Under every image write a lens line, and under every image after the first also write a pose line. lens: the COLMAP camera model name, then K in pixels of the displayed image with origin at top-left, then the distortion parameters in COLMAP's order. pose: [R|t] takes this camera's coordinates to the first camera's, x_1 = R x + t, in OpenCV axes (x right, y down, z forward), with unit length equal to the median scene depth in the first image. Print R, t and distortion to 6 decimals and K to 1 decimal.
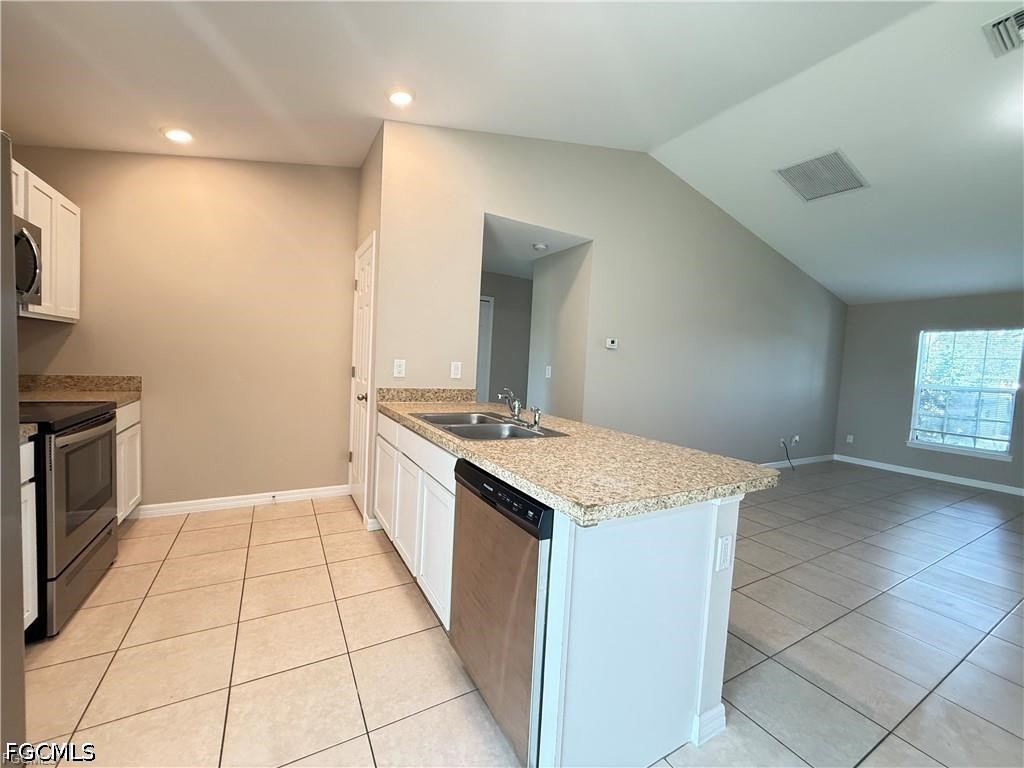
lens RADIAL K [[408.3, 0, 514.4], [0, 408.3, 383.6], [0, 0, 1]] dist [-0.000147, 0.000259]
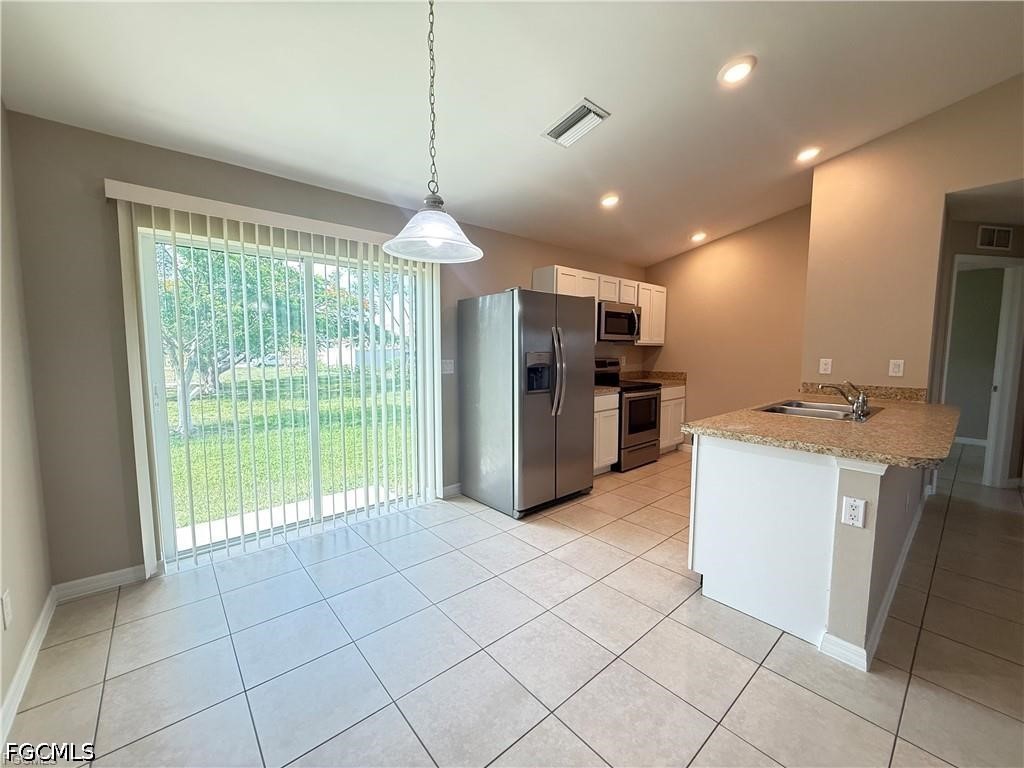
lens RADIAL K [[408.3, 0, 509.0], [0, 408.3, 385.0], [0, 0, 1]] dist [-0.000147, 0.000259]
pose [[0.190656, 0.034000, -0.981068, 0.872000], [-0.042120, 0.998763, 0.026428, 0.029205], [0.980753, 0.036284, 0.191853, -0.144326]]
